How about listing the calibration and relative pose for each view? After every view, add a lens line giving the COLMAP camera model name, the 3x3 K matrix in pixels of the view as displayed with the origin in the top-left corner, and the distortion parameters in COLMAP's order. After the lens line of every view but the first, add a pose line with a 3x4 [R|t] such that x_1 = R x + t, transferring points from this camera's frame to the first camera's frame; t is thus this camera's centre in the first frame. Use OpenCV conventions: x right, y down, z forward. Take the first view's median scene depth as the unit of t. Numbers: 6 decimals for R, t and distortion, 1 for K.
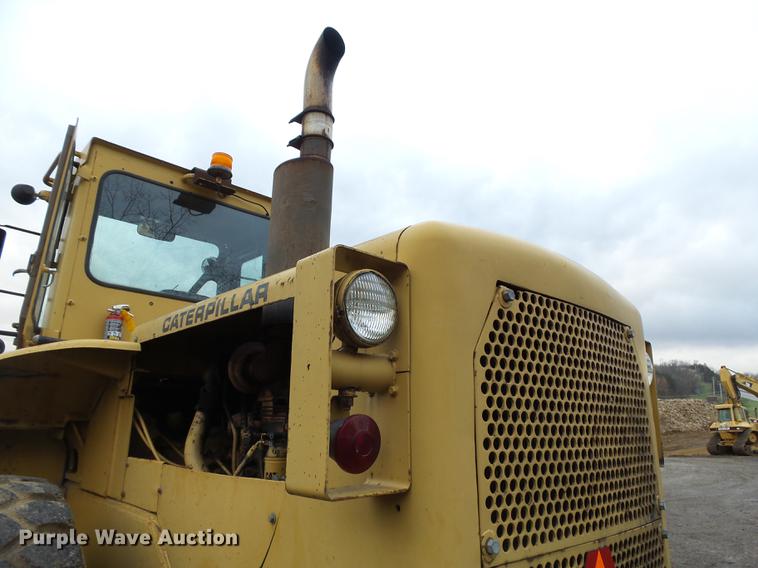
lens RADIAL K [[514.2, 0, 379.0], [0, 514.2, 284.0], [0, 0, 1]] dist [-0.001977, -0.036378]
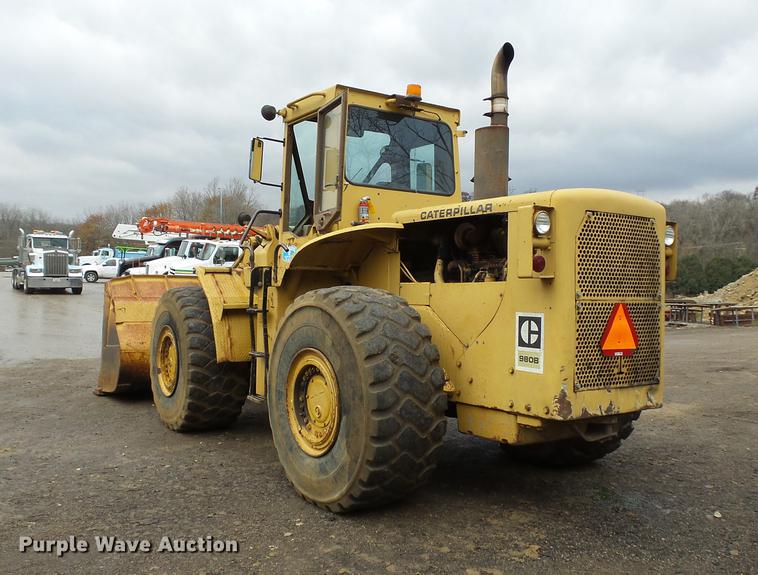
lens RADIAL K [[738.1, 0, 379.0], [0, 738.1, 287.5], [0, 0, 1]] dist [-0.010595, -0.006258]
pose [[0.989729, -0.002937, -0.142923, -0.252157], [0.040056, 0.965435, 0.257547, -0.540679], [0.137227, -0.260627, 0.955637, -2.483927]]
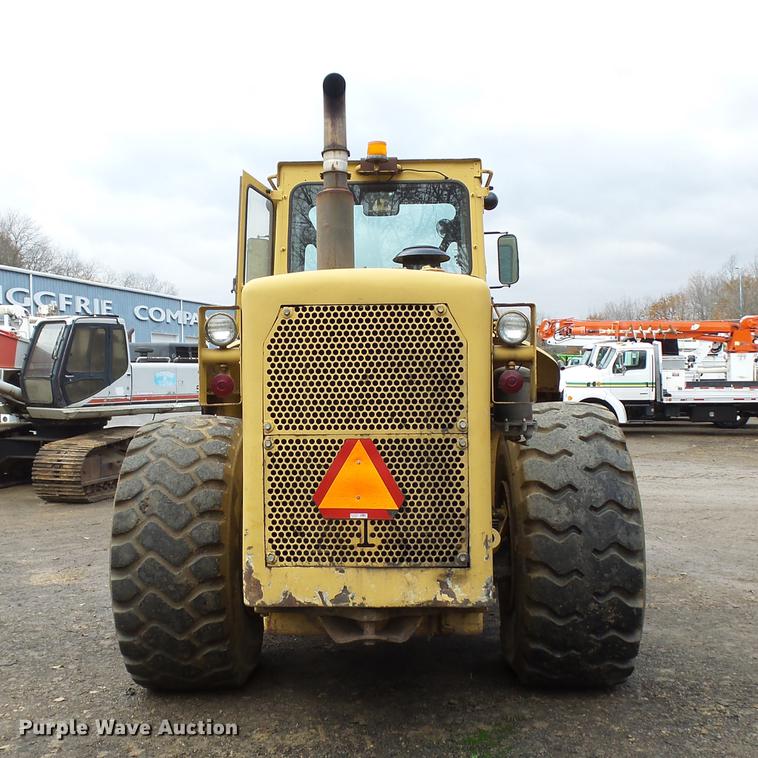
lens RADIAL K [[924.1, 0, 380.1], [0, 924.1, 401.3], [0, 0, 1]] dist [0.009888, 0.000026]
pose [[0.700233, -0.021314, -0.713597, 2.357864], [0.207392, 0.962522, 0.174759, -0.150251], [0.683127, -0.270366, 0.678409, -0.972091]]
